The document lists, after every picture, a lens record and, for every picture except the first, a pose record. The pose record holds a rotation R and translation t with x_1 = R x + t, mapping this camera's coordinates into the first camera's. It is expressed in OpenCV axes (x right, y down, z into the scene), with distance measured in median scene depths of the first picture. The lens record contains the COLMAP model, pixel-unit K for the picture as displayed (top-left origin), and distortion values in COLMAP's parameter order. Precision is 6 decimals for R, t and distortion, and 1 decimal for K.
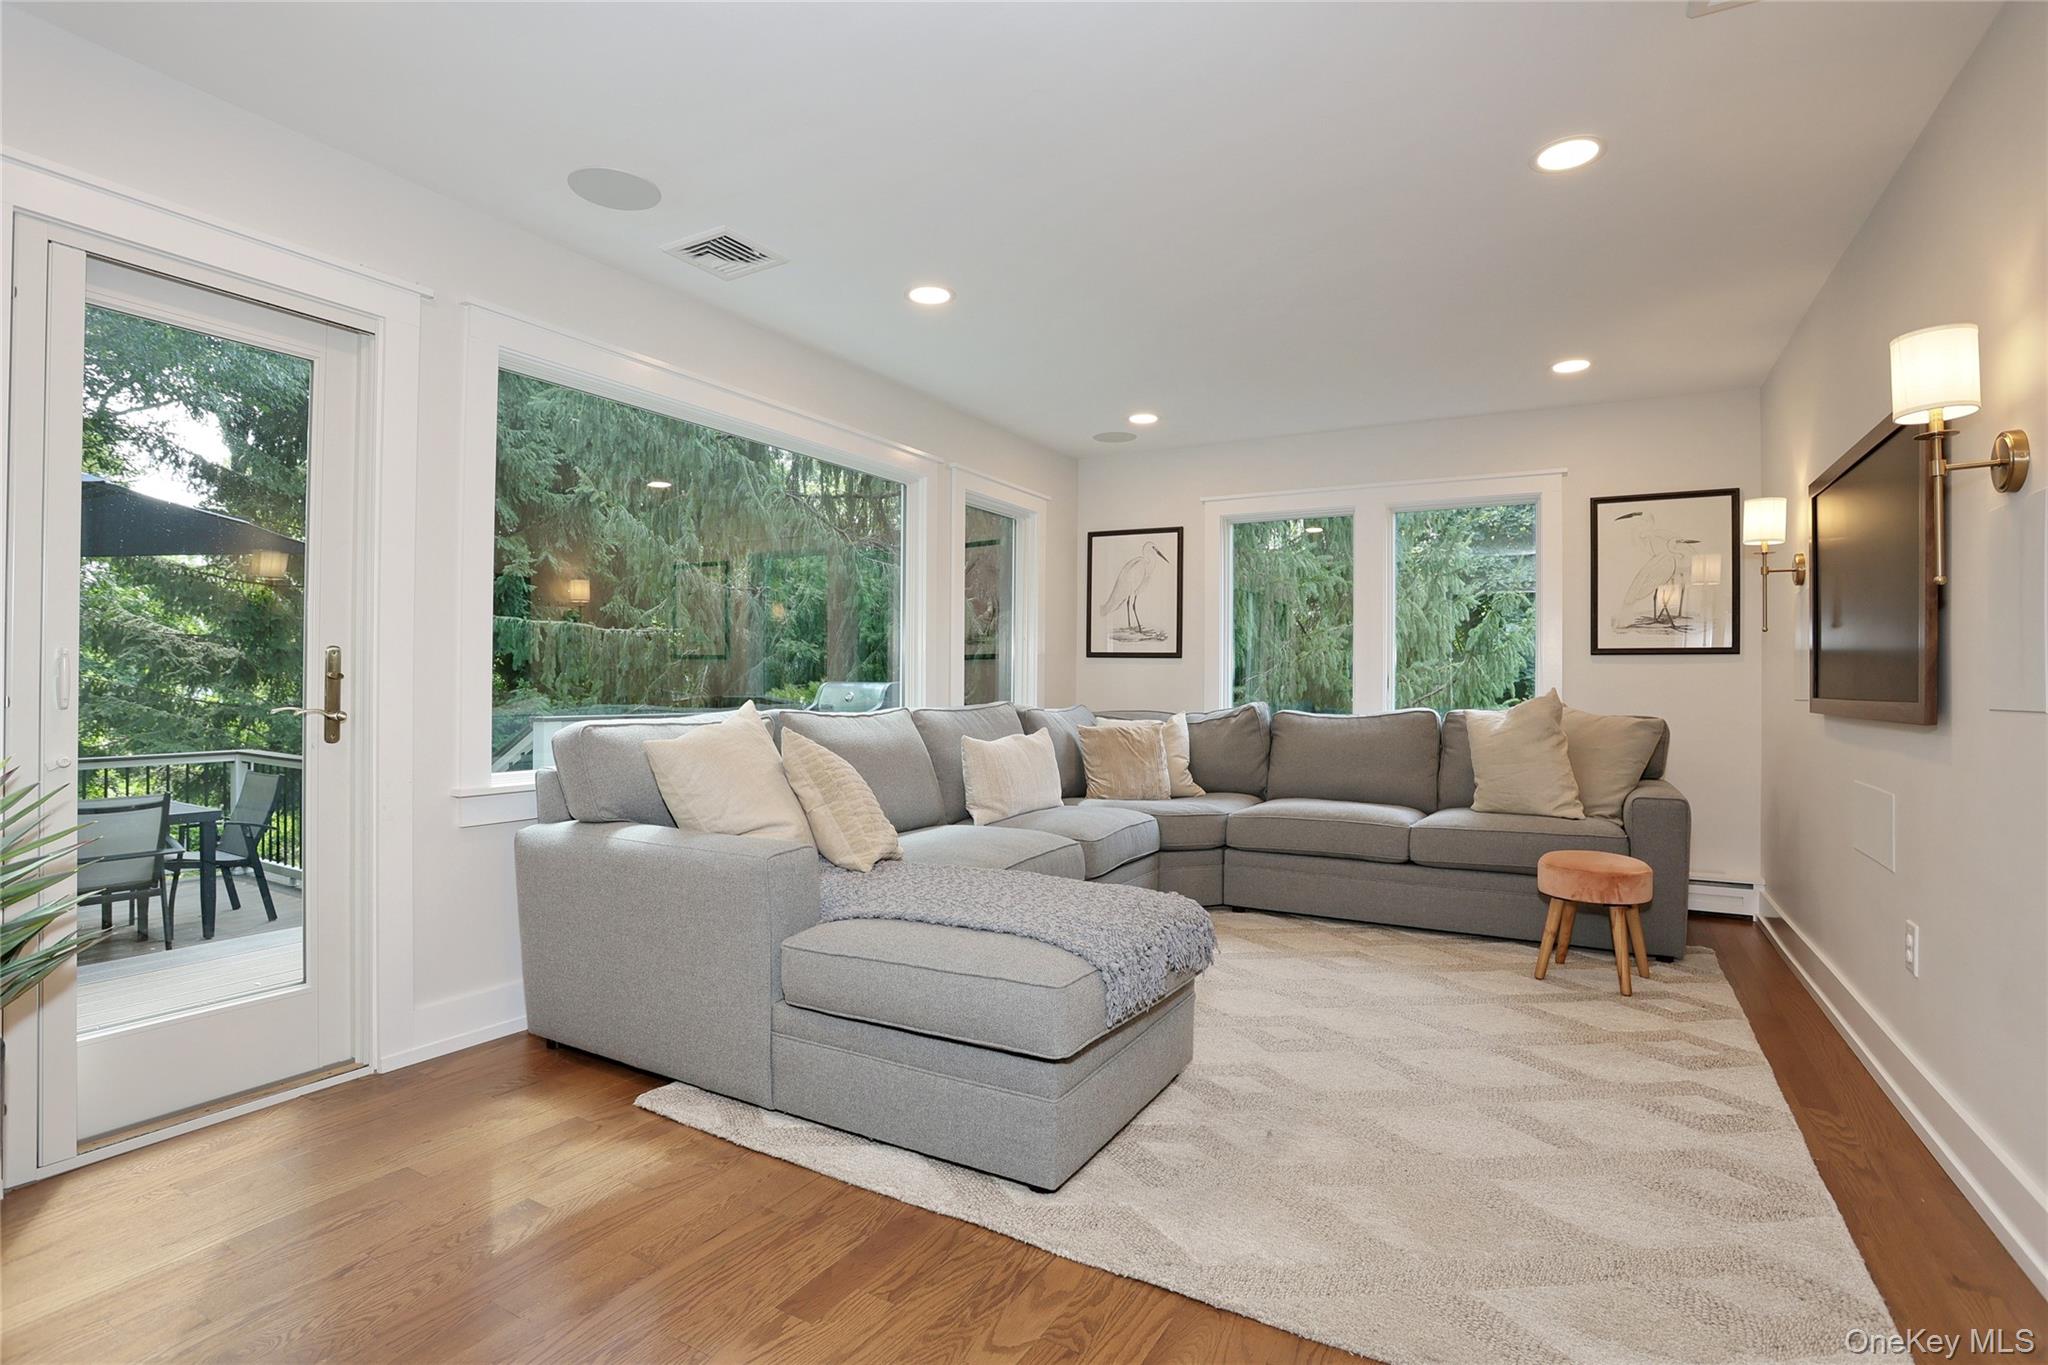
lens RADIAL K [[993.2, 0, 1015.6], [0, 993.2, 677.1], [0, 0, 1]] dist [-0.063526, 0.024097]
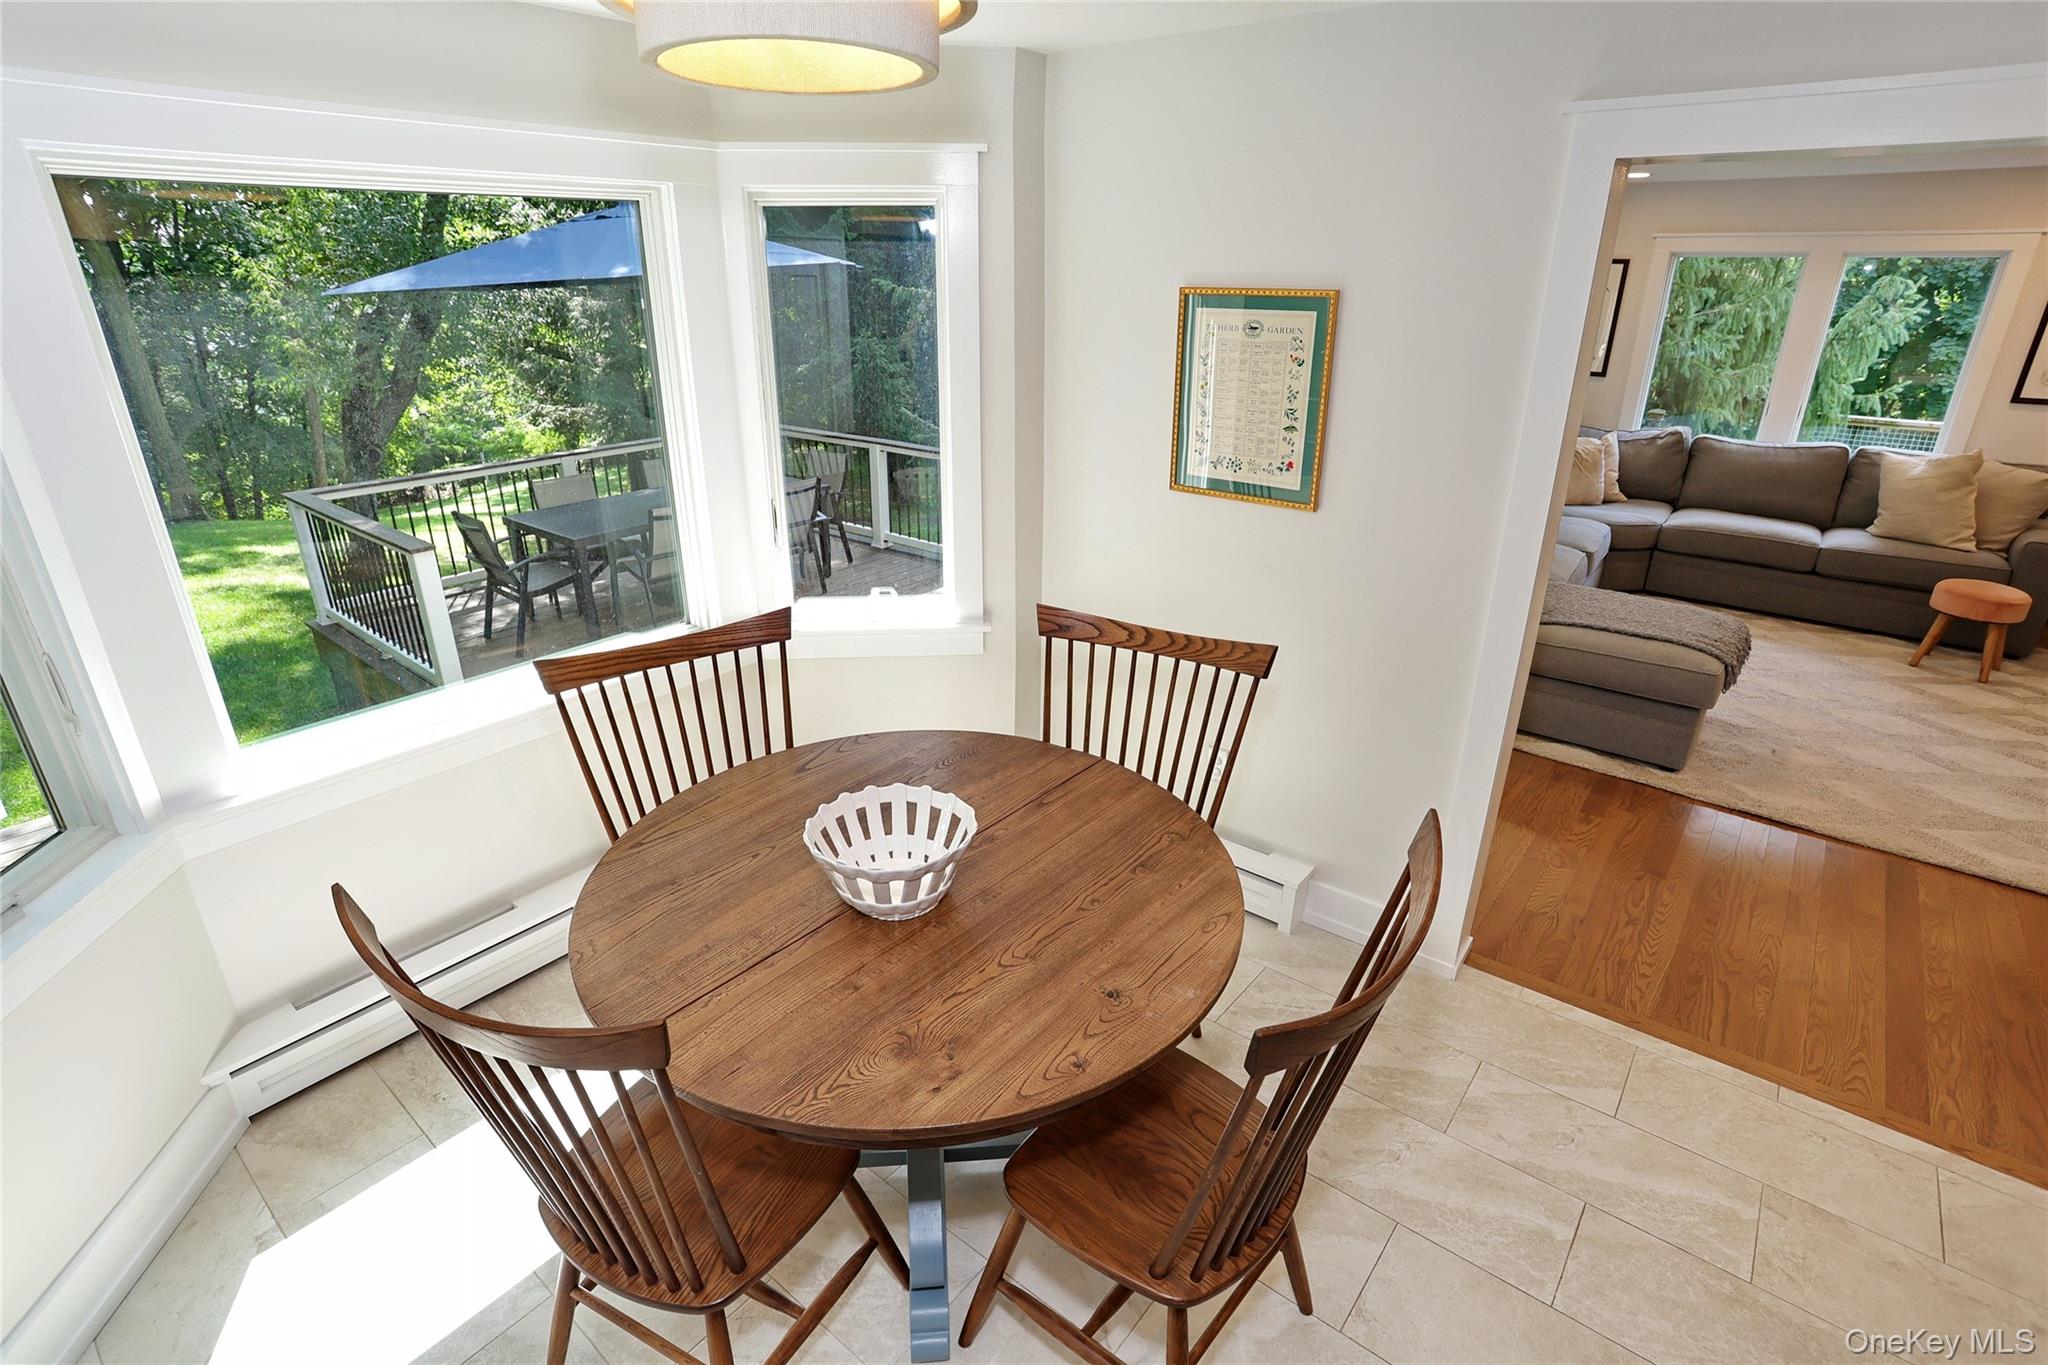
lens RADIAL K [[993.2, 0, 1034.4], [0, 993.2, 676.3], [0, 0, 1]] dist [-0.063526, 0.024097]
pose [[0.987478, 0.053078, -0.148562, -0.535677], [0.006888, 0.926297, 0.376731, -0.218714], [0.157609, -0.373037, 0.914332, -0.508704]]
